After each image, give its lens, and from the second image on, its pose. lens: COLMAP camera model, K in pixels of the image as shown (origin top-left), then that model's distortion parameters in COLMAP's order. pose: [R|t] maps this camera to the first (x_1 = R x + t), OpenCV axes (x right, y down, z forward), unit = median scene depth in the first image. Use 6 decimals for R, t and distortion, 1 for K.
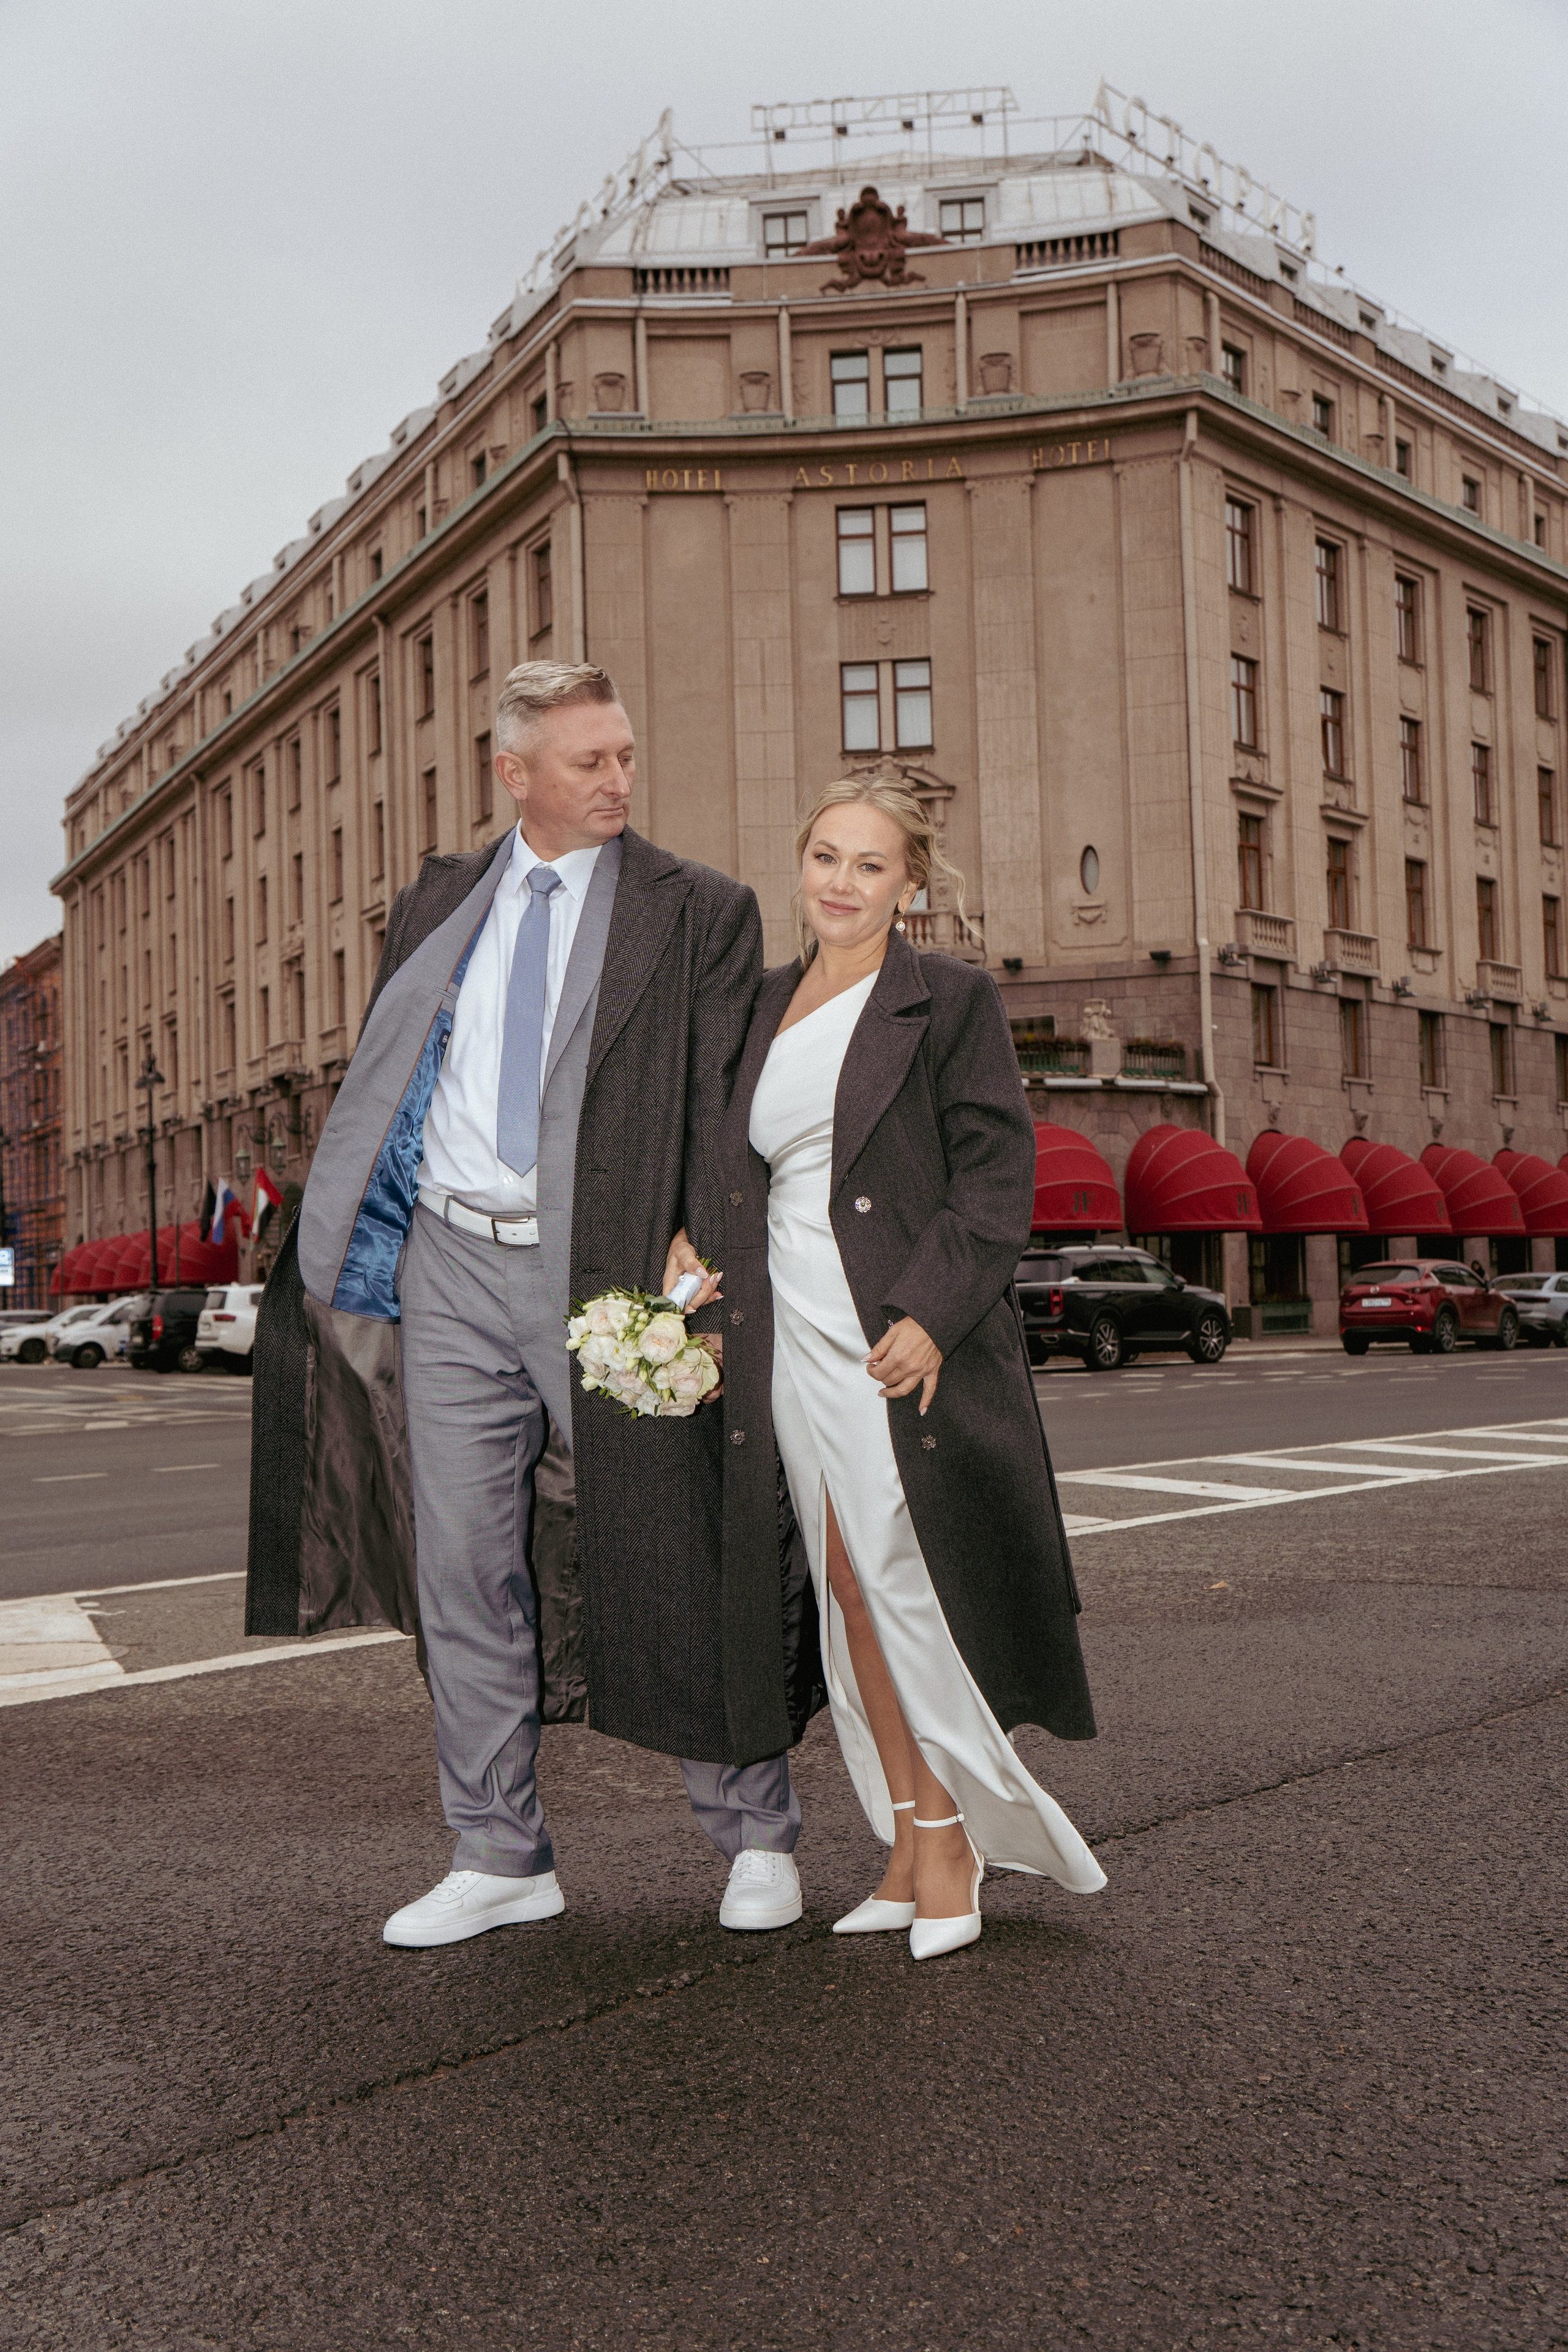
lens RADIAL K [[2553.9, 0, 766.9], [0, 2553.9, 1169.7], [0, 0, 1]] dist [0.010615, 0.179691]
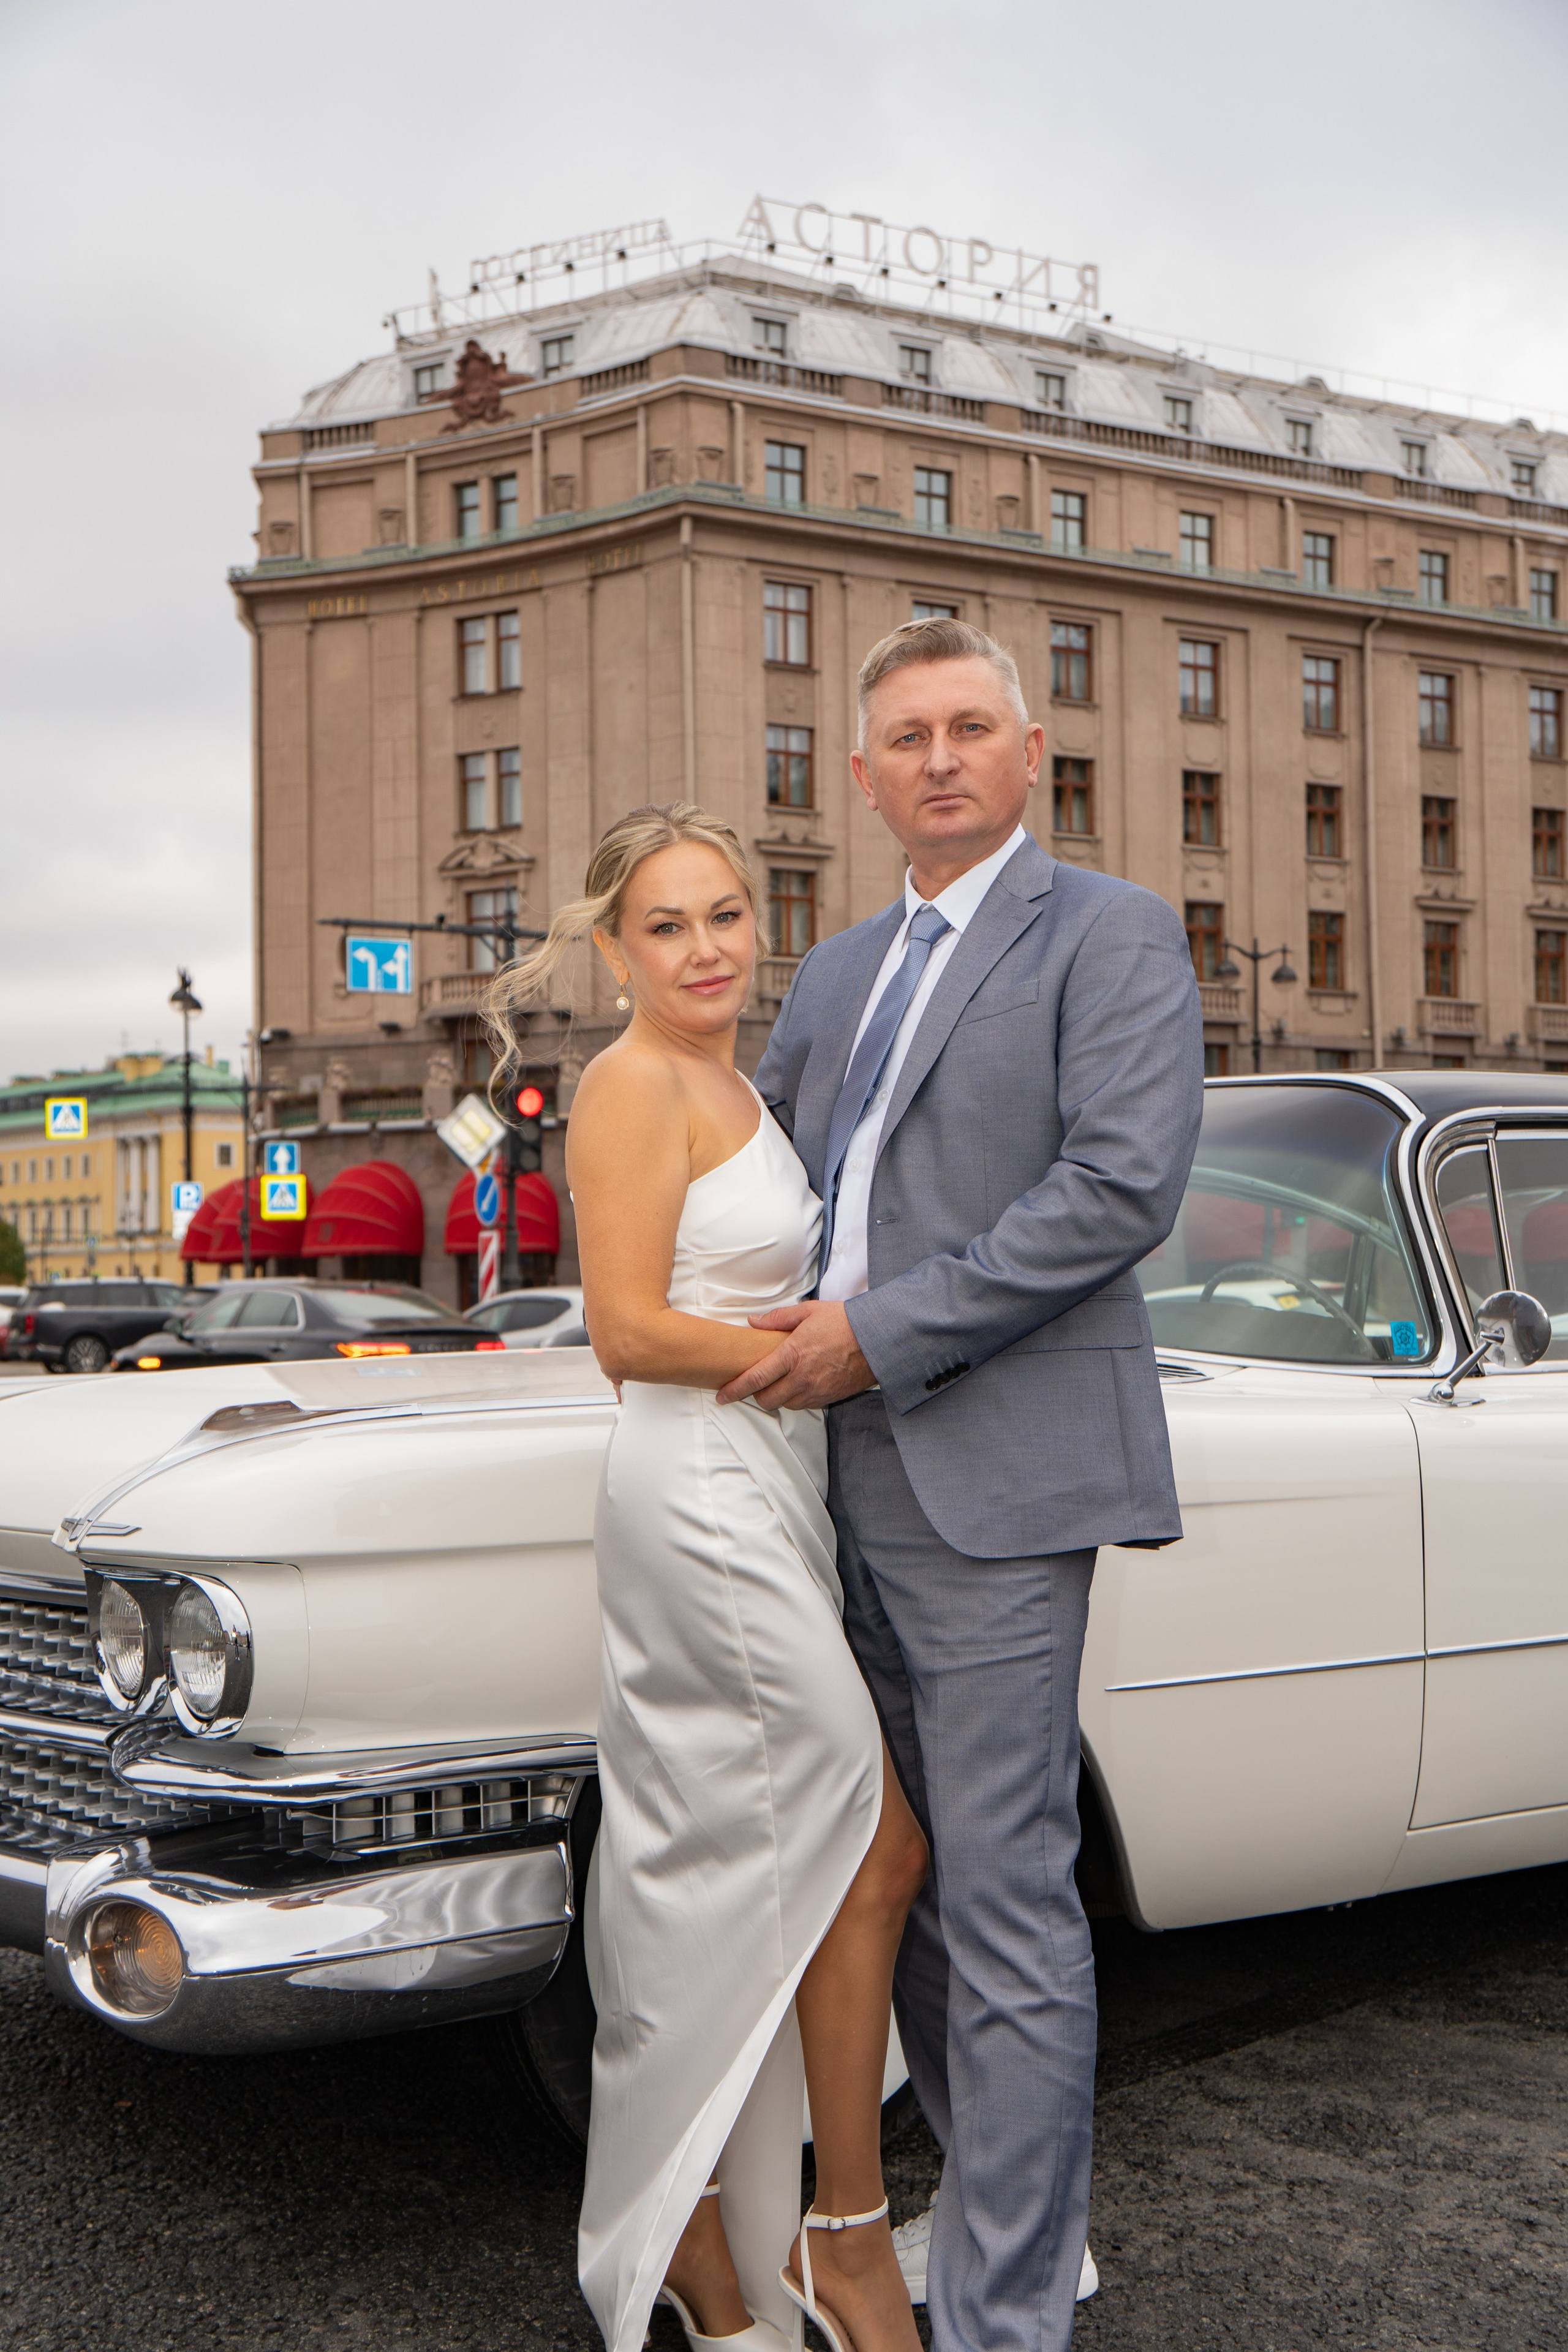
lens RADIAL K [[2553.9, 0, 766.9], [0, 2553.9, 1169.7], [0, 0, 1]] dist [0.010615, 0.179691]
pose [[0.935058, -0.005266, -0.354457, 0.567636], [0.010773, 0.999850, 0.013565, -0.025319], [0.354332, -0.016503, 0.934974, -0.032184]]
